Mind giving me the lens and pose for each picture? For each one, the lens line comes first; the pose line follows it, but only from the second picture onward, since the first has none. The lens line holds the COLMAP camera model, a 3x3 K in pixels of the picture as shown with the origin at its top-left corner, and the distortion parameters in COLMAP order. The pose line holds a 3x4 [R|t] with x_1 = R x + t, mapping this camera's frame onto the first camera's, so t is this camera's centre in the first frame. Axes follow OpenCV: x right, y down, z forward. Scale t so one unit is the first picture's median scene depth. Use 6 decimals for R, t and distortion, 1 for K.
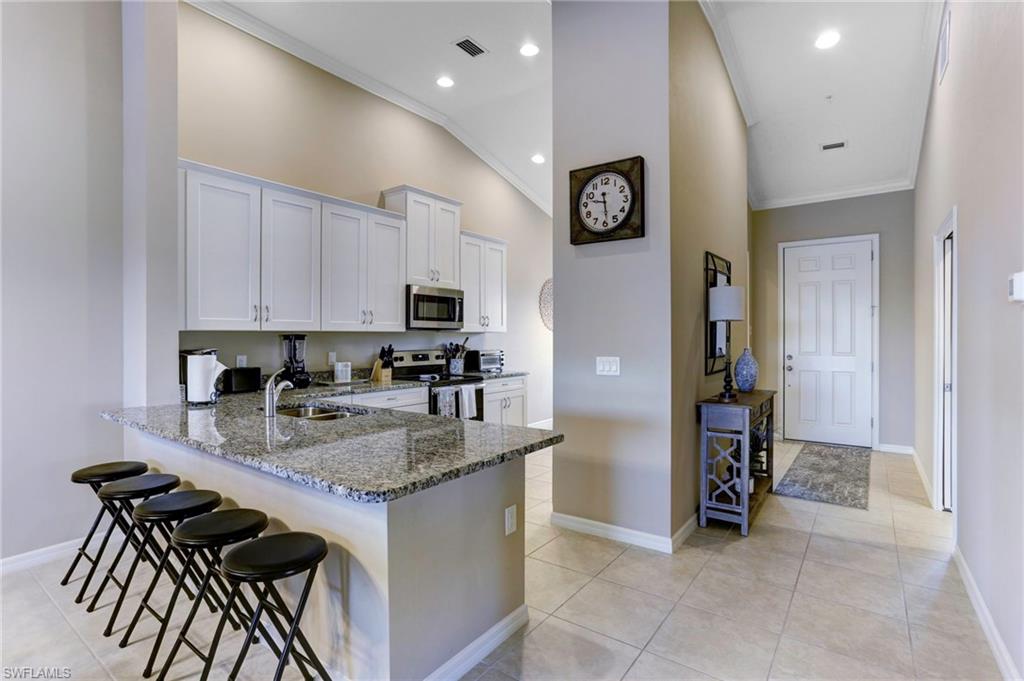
lens RADIAL K [[492.6, 0, 511.3], [0, 492.6, 337.8], [0, 0, 1]] dist [-0.003480, 0.000120]
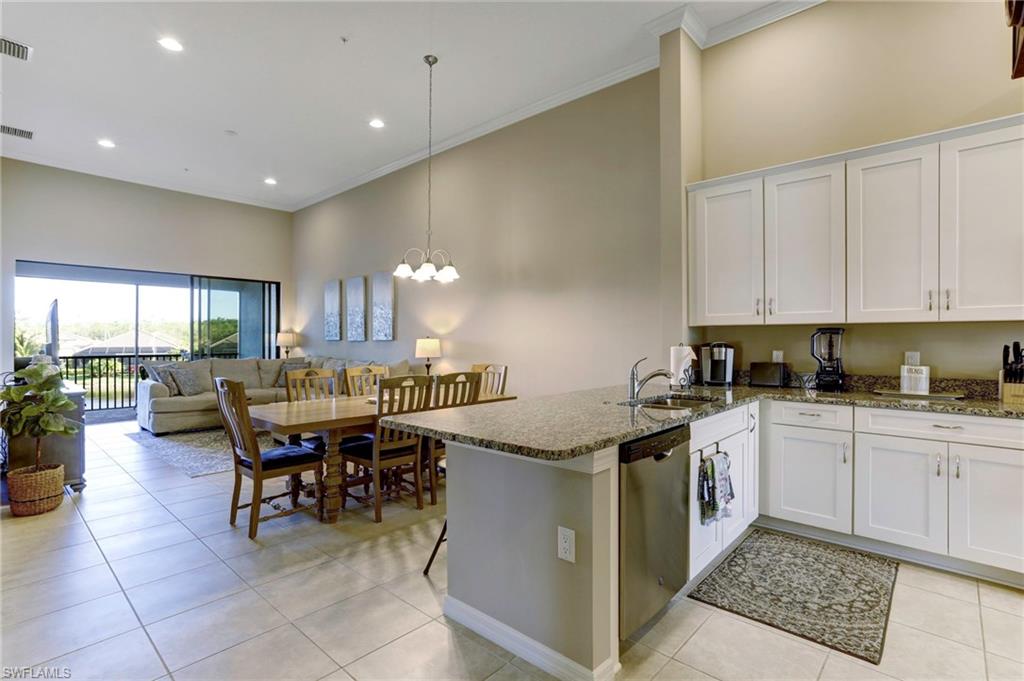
lens RADIAL K [[492.6, 0, 515.2], [0, 492.6, 334.4], [0, 0, 1]] dist [-0.003480, 0.000120]
pose [[-0.100647, -0.004633, -0.994911, 0.488736], [-0.003920, 0.999983, -0.004261, 0.010777], [0.994915, 0.003471, -0.100663, 0.582073]]
